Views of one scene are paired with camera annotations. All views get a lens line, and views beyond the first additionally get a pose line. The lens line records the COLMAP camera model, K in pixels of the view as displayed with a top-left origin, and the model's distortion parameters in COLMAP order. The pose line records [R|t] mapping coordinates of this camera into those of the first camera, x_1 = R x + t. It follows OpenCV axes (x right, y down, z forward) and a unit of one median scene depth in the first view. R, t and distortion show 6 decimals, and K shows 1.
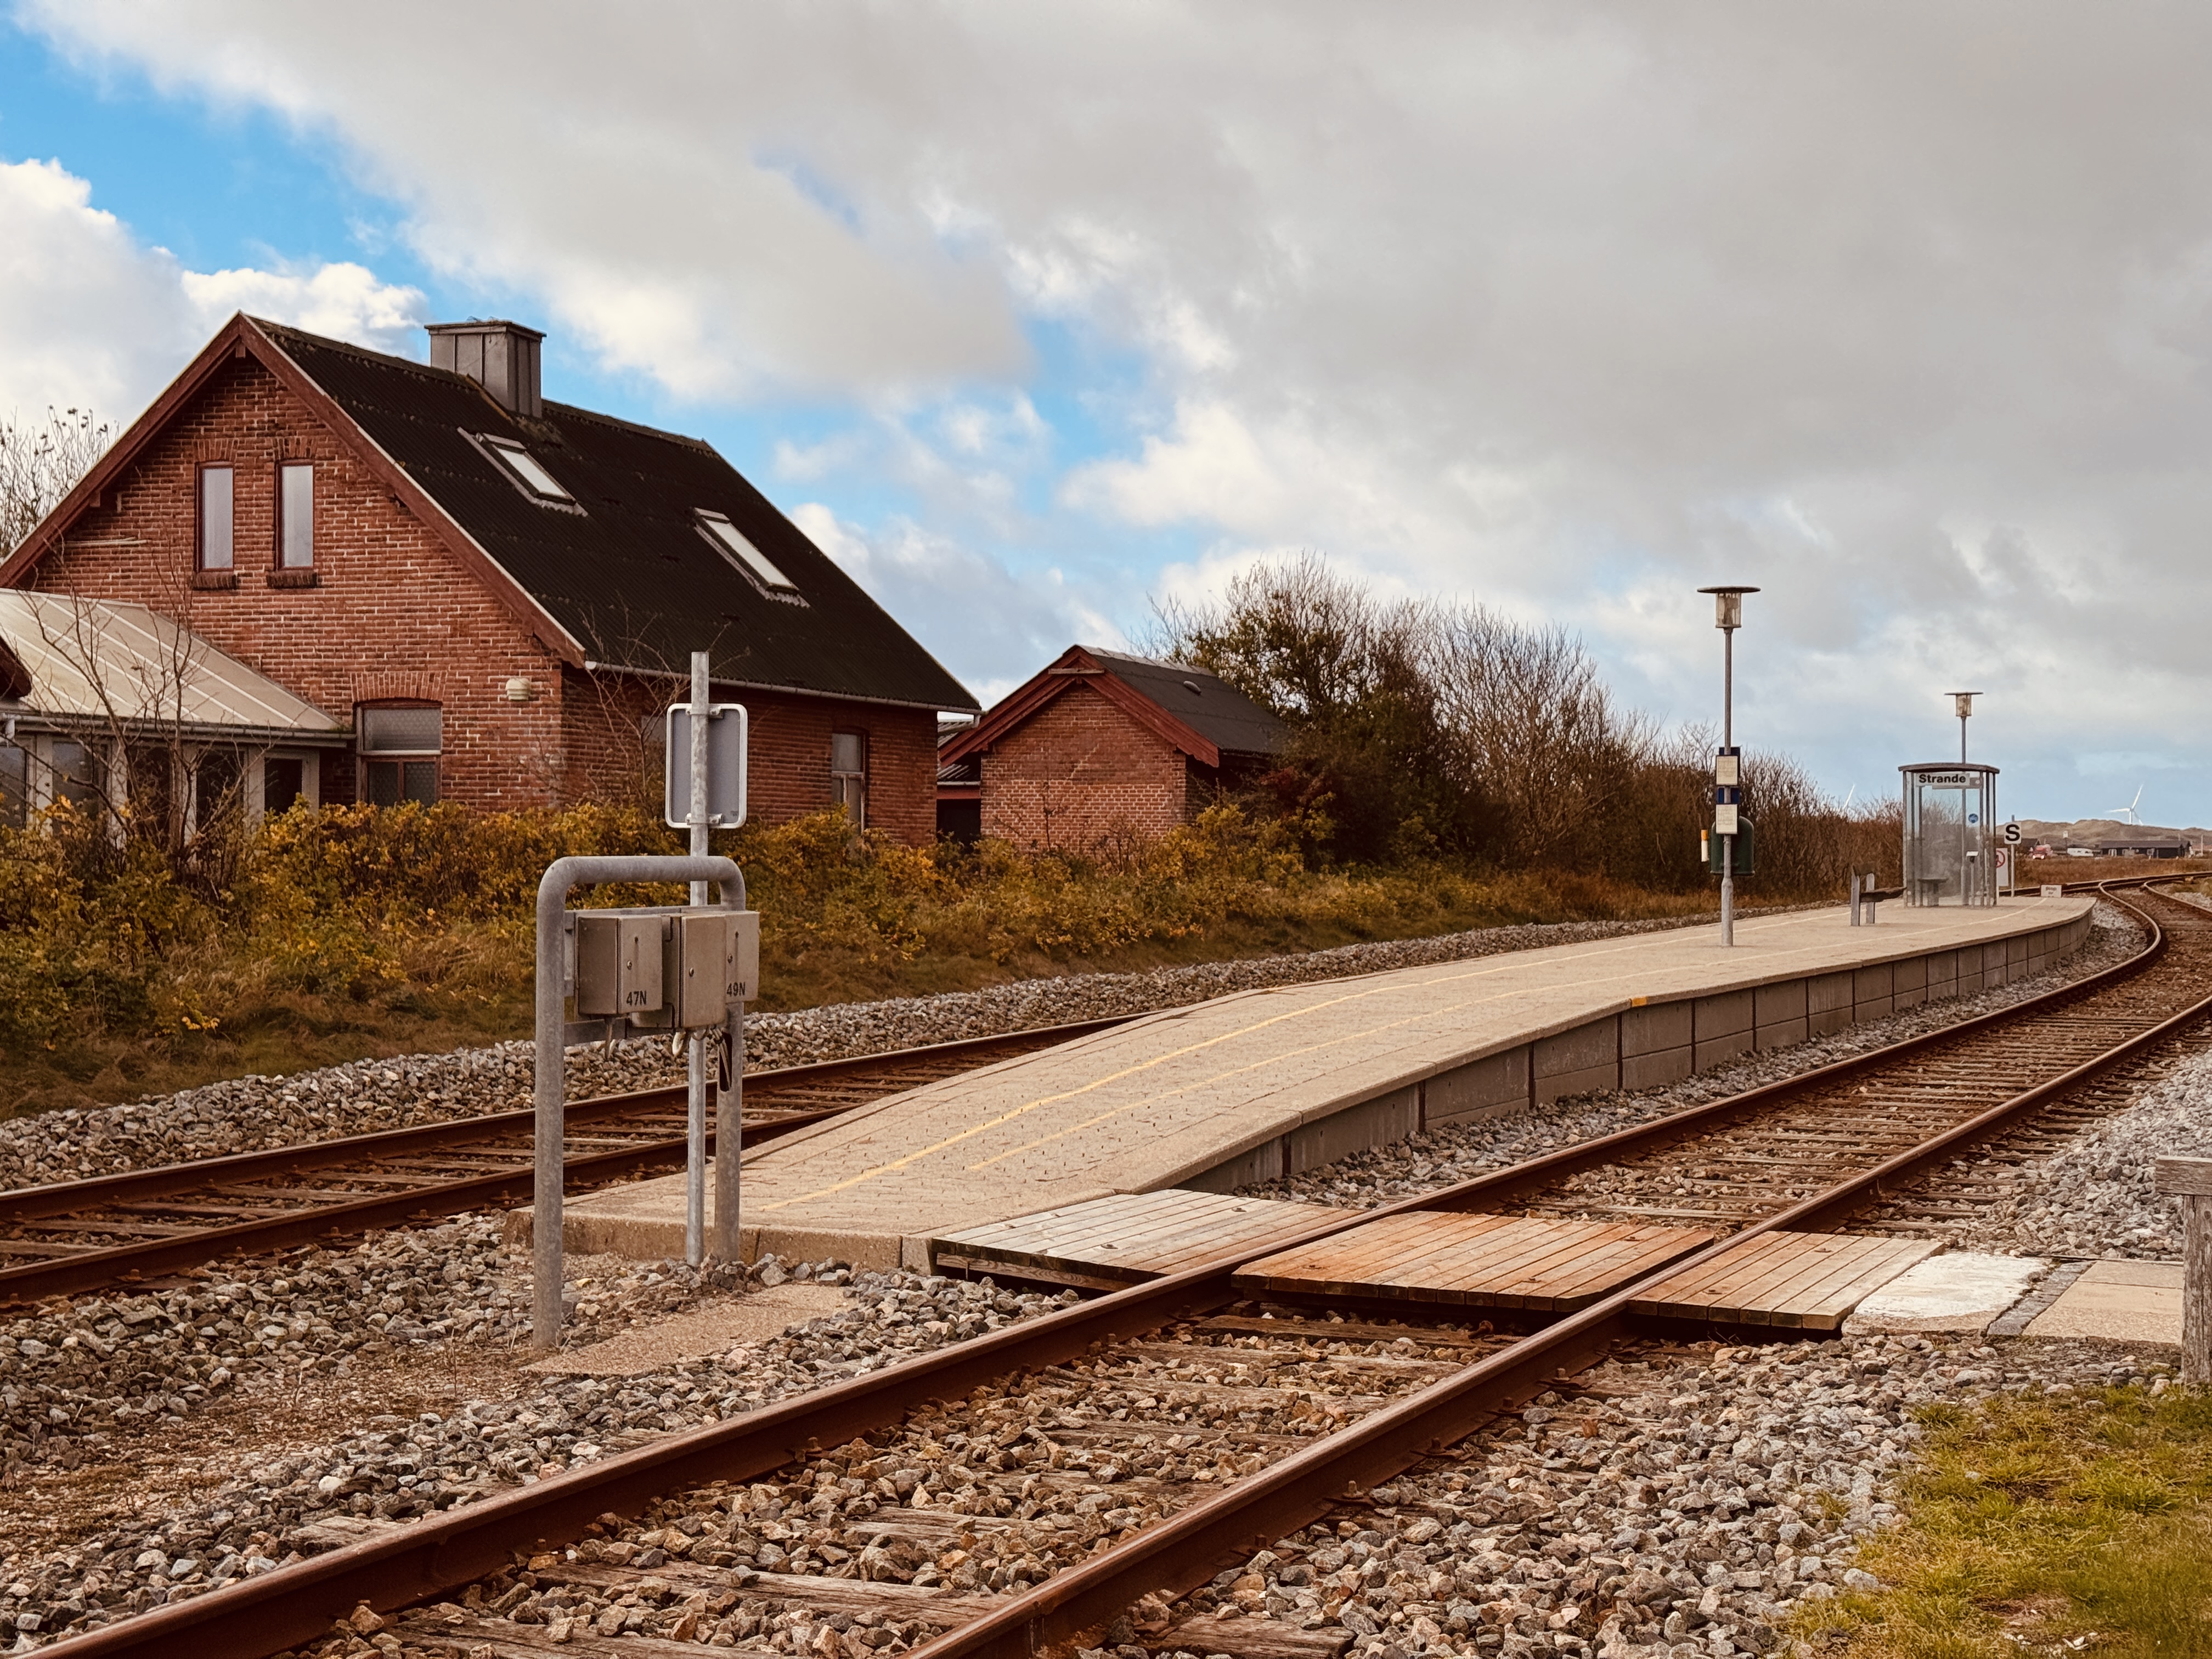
lens RADIAL K [[3034.4, 0, 1117.9], [0, 3034.4, 827.2], [0, 0, 1]] dist [0.197587, -0.359662]
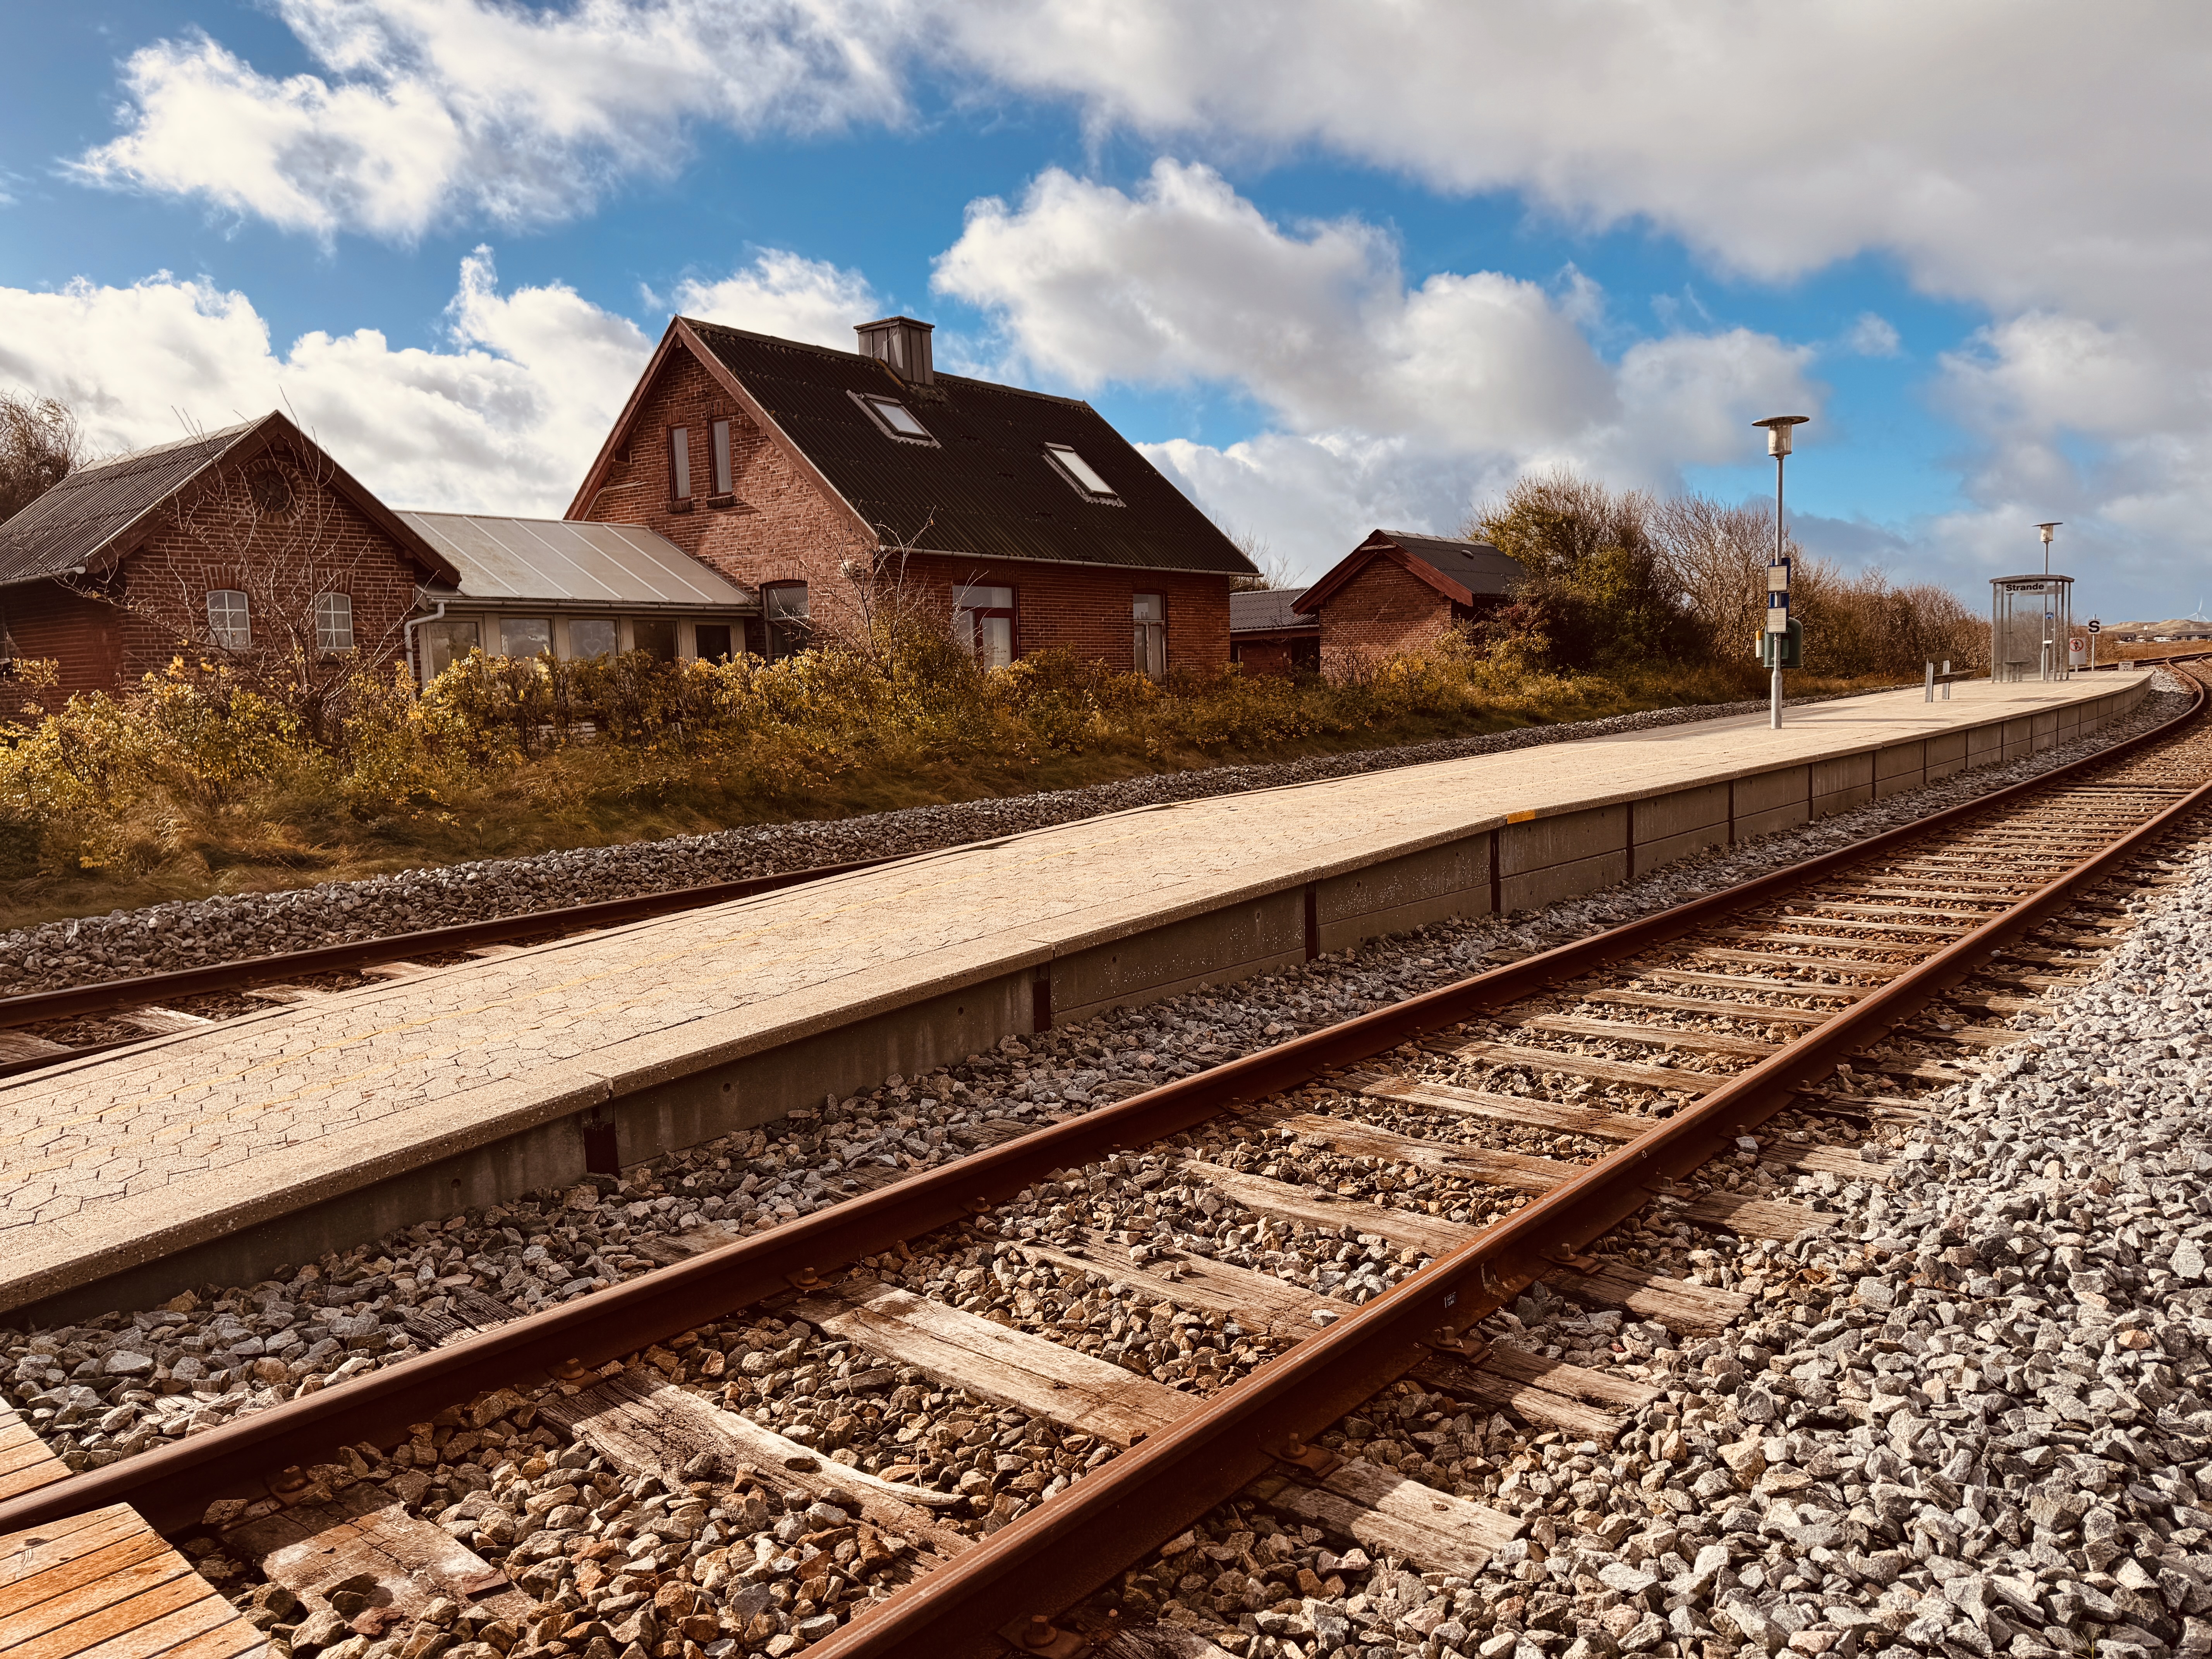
lens RADIAL K [[1544.2, 0, 1097.0], [0, 1544.2, 831.2], [0, 0, 1]] dist [0.036957, -0.036942]
pose [[0.956431, -0.005348, -0.291909, 0.156142], [0.037867, 0.993659, 0.105865, 0.005588], [0.289492, -0.112307, 0.950569, 0.436758]]
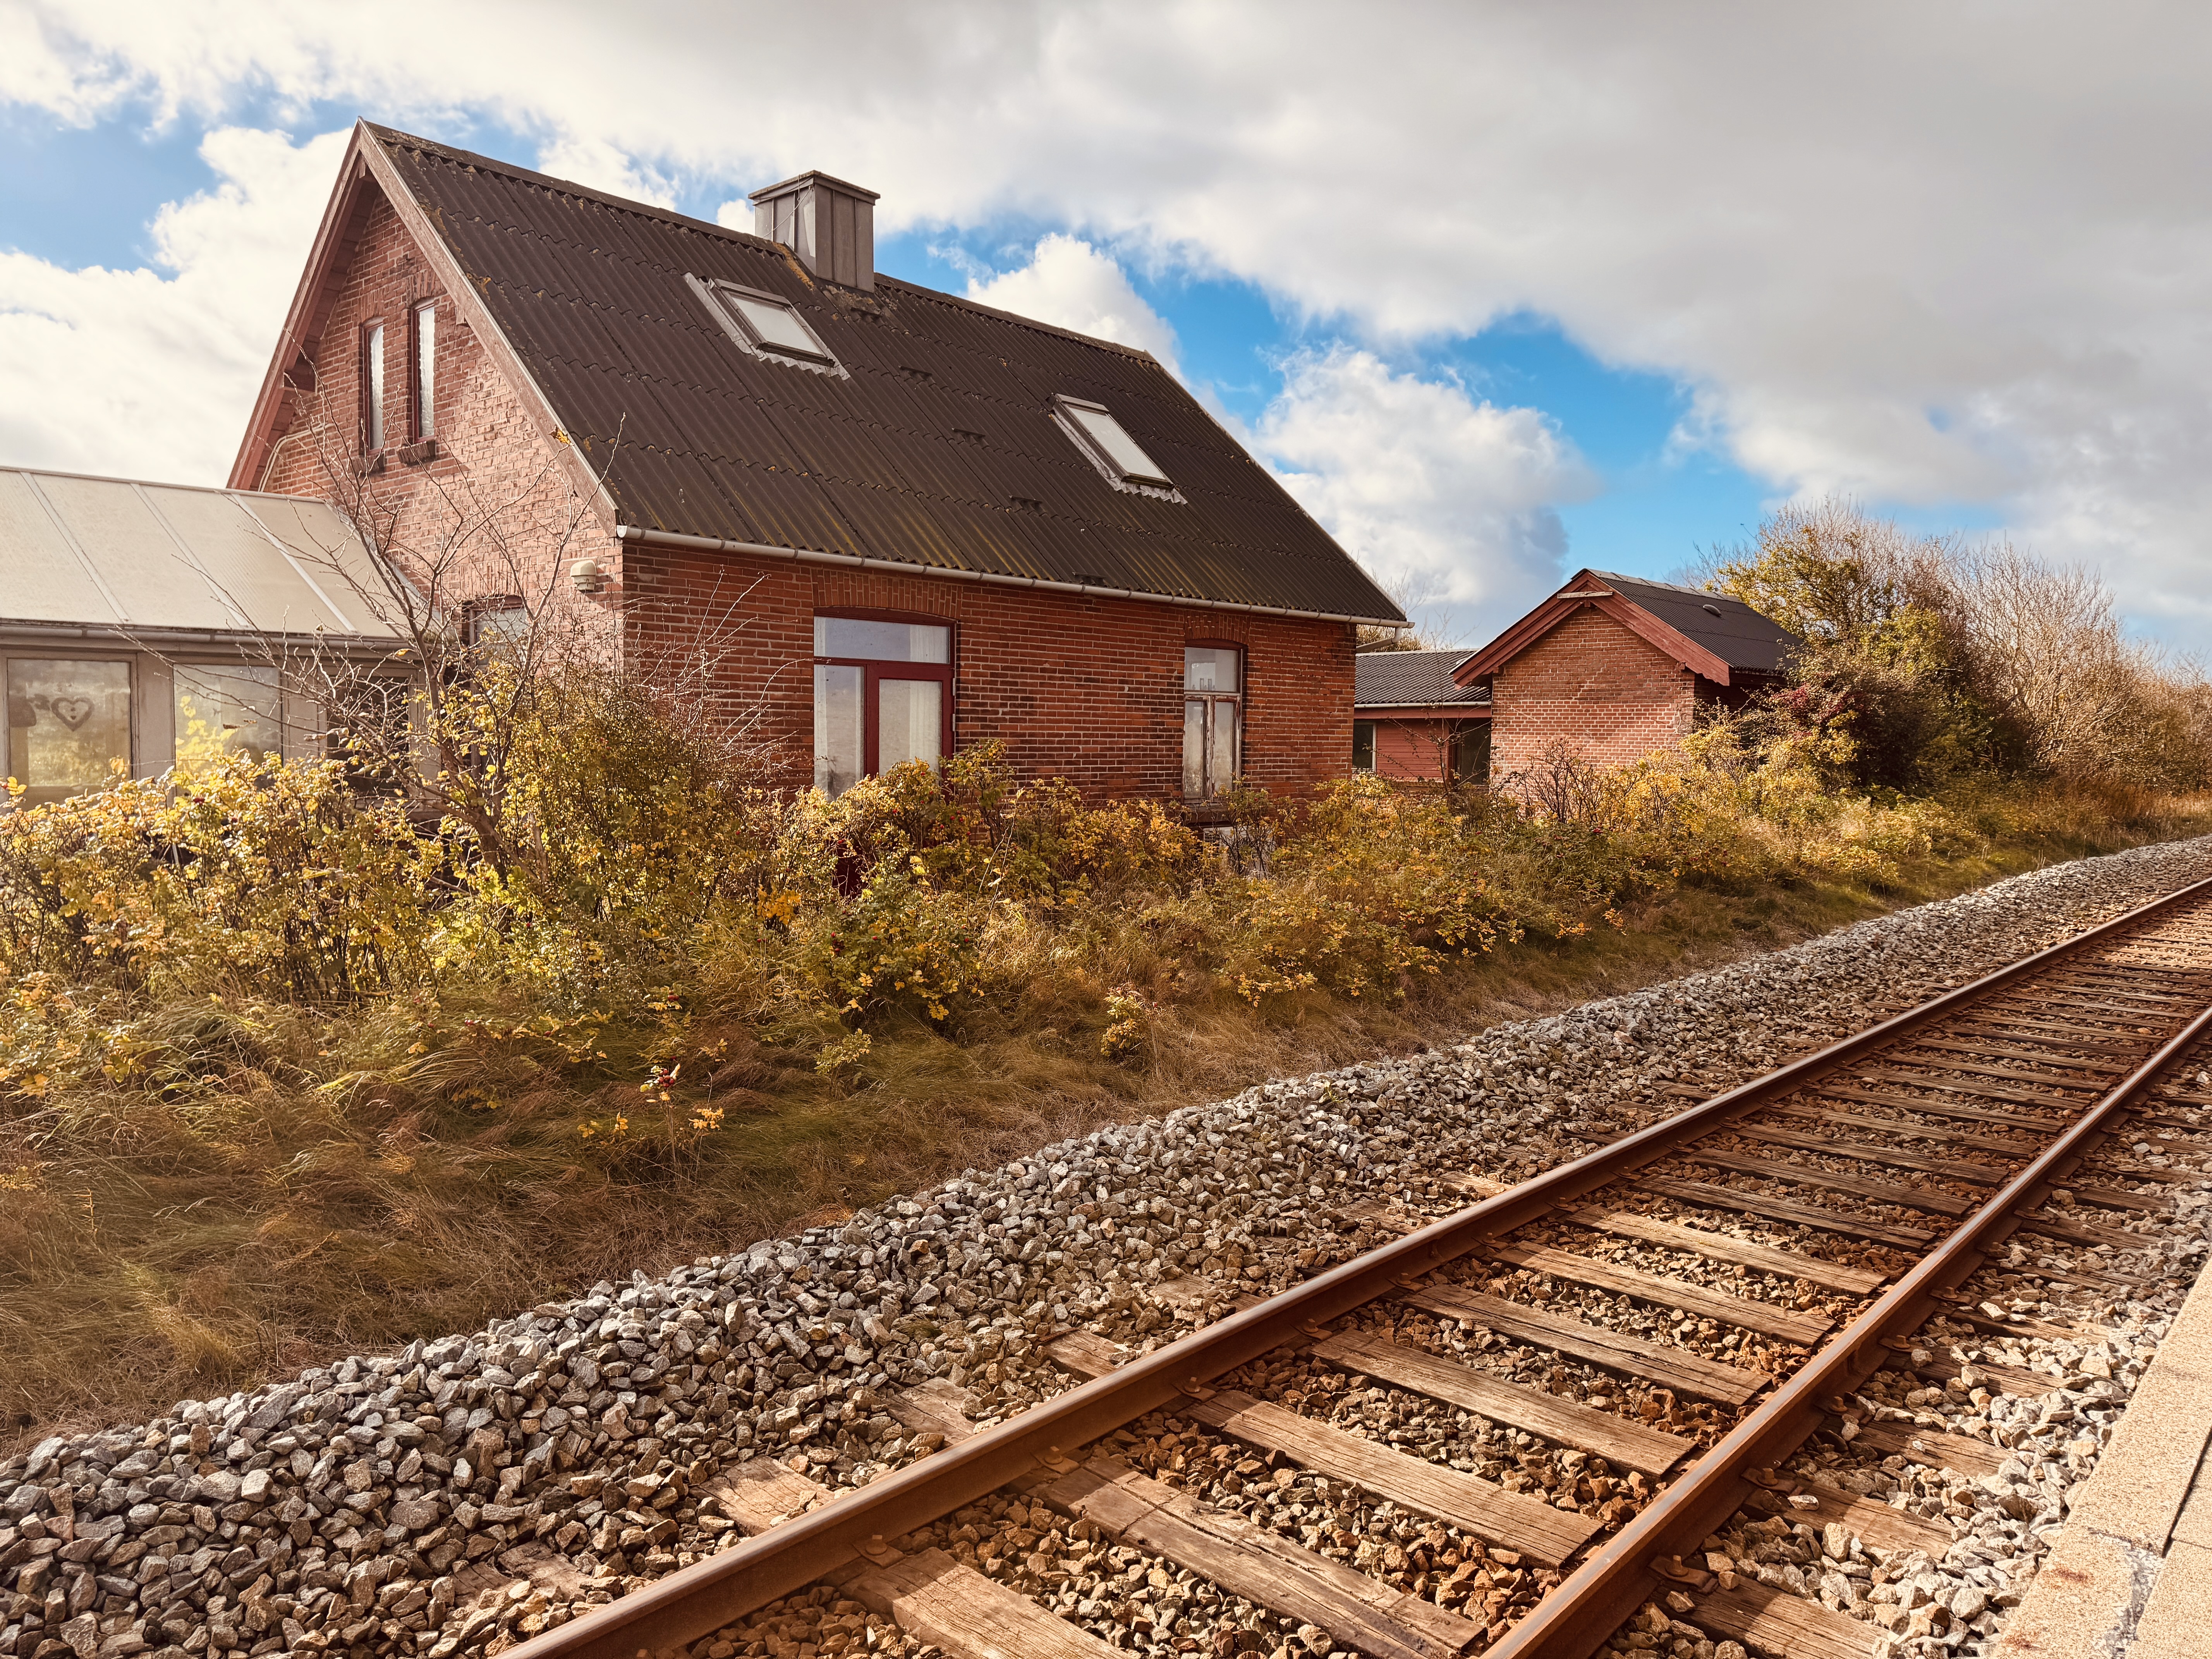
lens RADIAL K [[1544.2, 0, 1097.0], [0, 1544.2, 831.2], [0, 0, 1]] dist [0.036957, -0.036942]
pose [[0.926486, 0.030989, -0.375051, 0.068221], [-0.004652, 0.997471, 0.070927, -0.014869], [0.376300, -0.063968, 0.924287, 0.904326]]
